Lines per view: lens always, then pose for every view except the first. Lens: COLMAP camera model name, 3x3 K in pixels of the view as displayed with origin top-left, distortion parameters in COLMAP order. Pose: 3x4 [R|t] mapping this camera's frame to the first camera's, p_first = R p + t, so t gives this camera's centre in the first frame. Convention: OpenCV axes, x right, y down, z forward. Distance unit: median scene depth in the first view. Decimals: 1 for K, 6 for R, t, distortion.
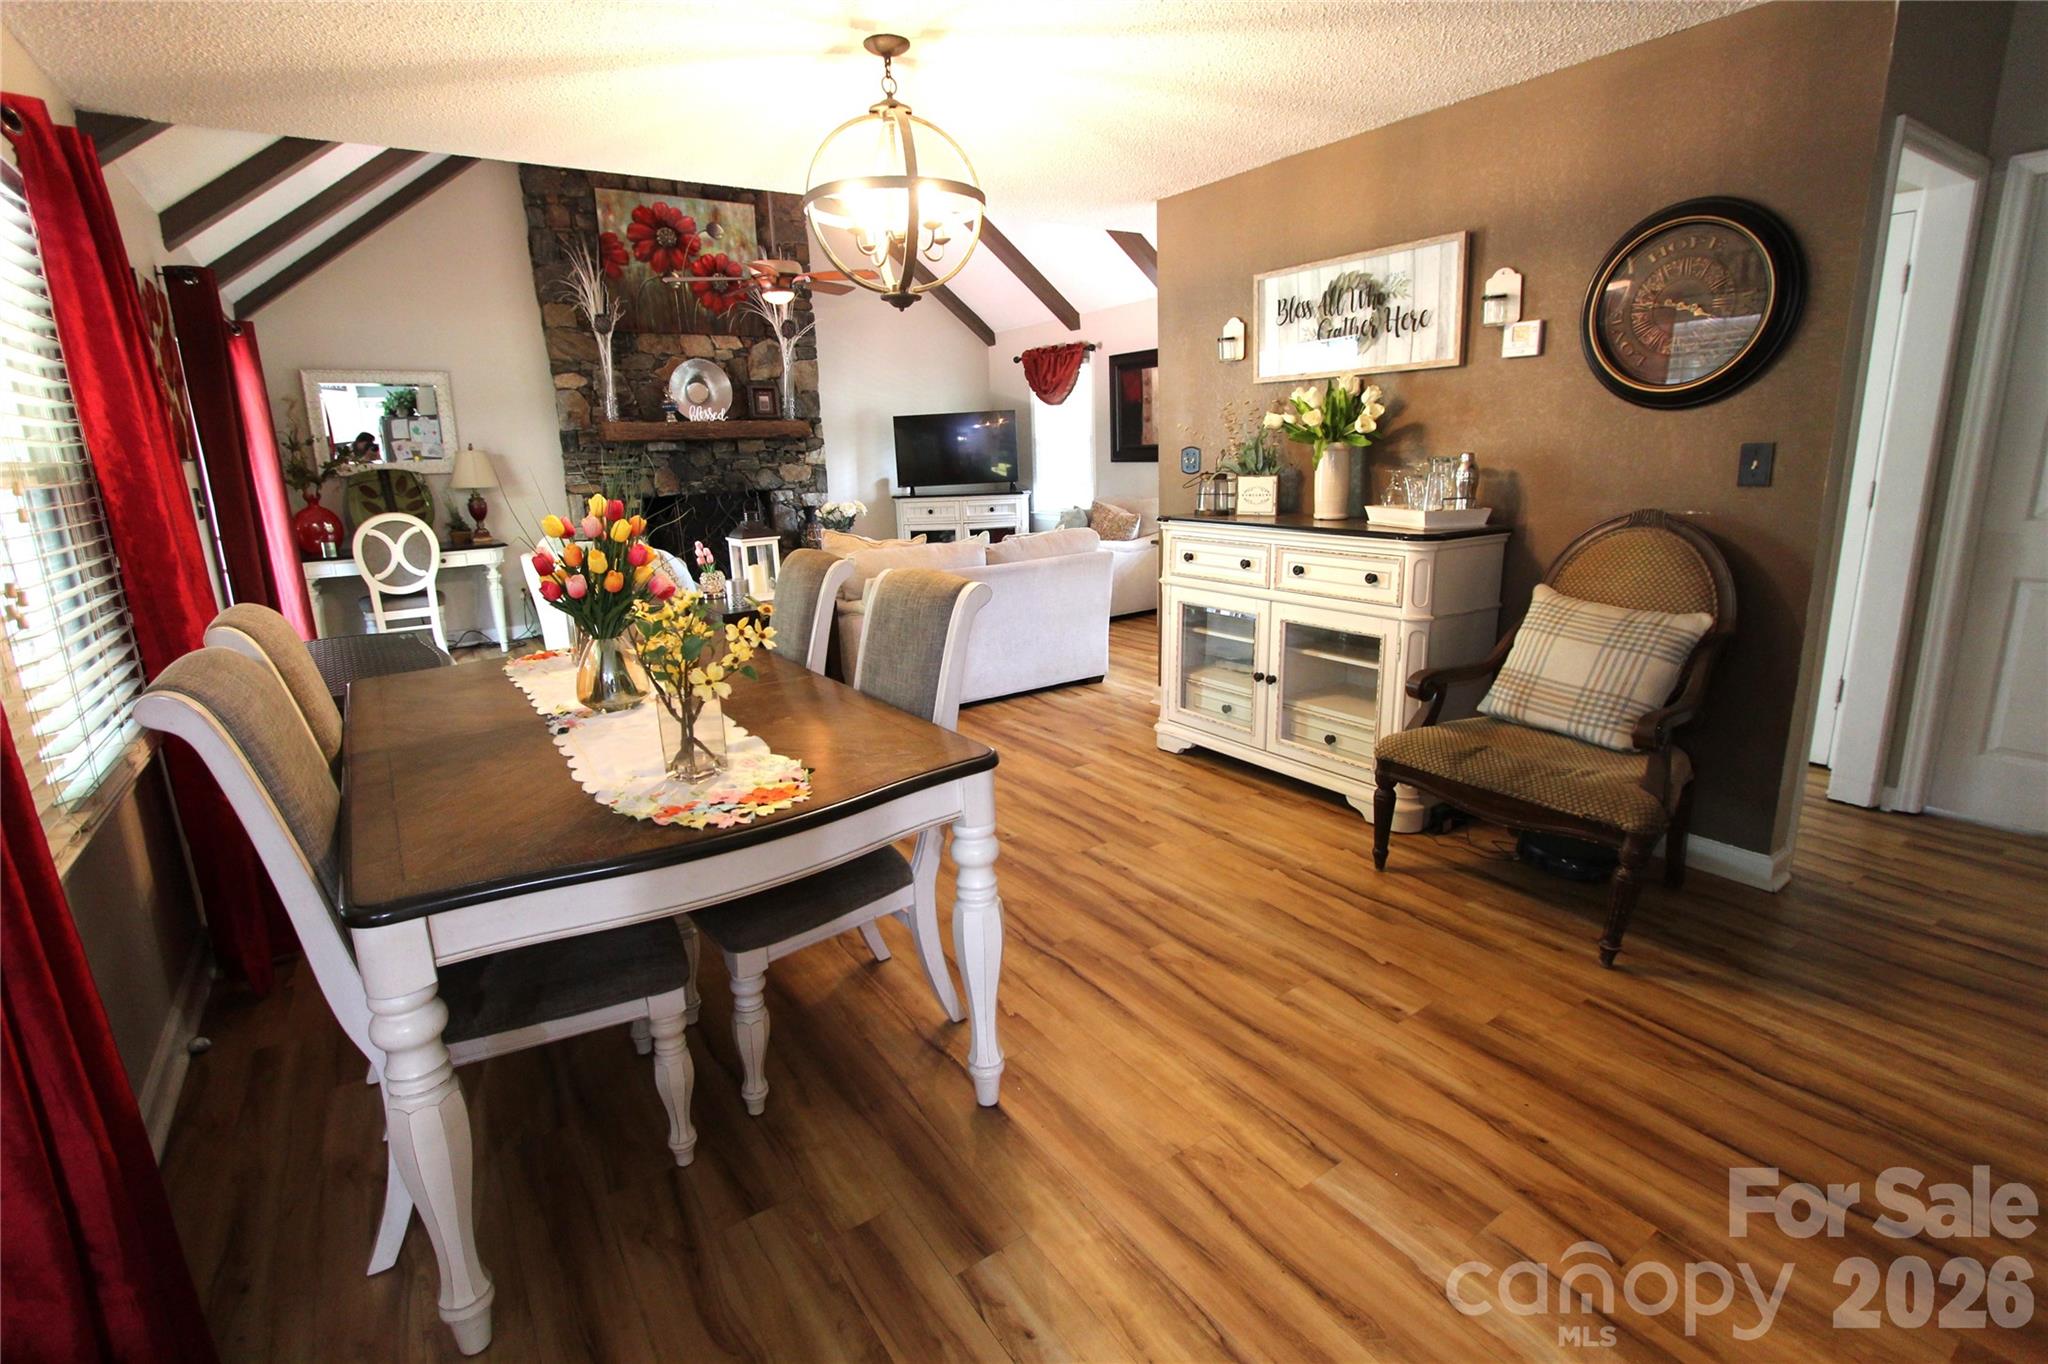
lens RADIAL K [[927.6, 0, 1003.0], [0, 927.6, 645.0], [0, 0, 1]] dist [-0.007130, -0.000134]
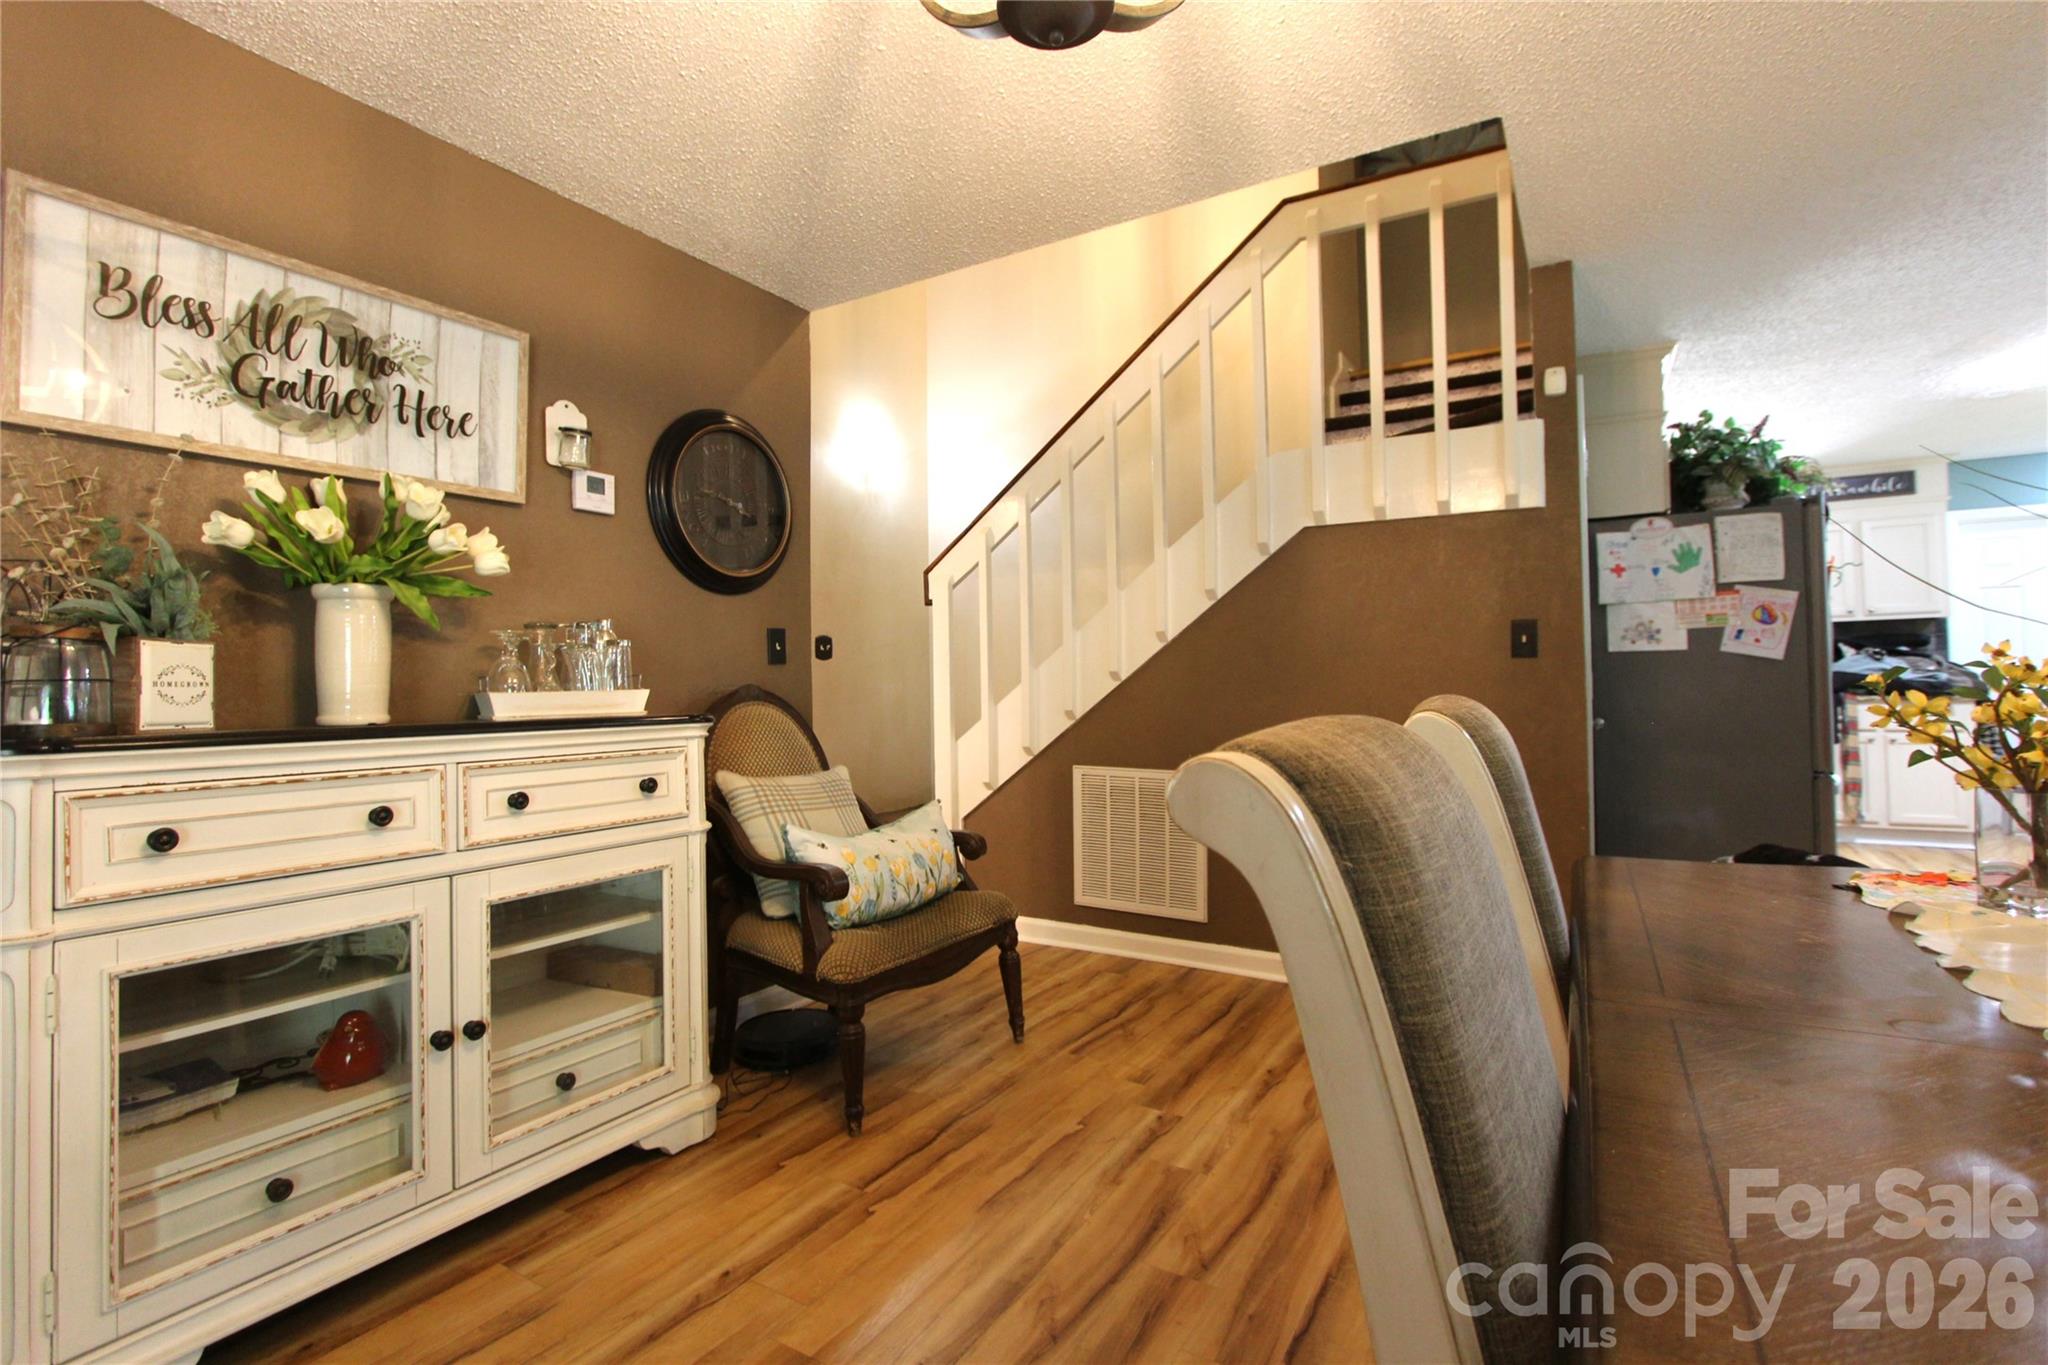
lens RADIAL K [[927.6, 0, 1035.1], [0, 927.6, 652.8], [0, 0, 1]] dist [-0.007130, -0.000134]
pose [[-0.418275, 0.066583, 0.905877, -0.341417], [0.219016, 0.975277, 0.029443, -0.123264], [-0.881520, 0.210717, -0.422517, 1.001756]]
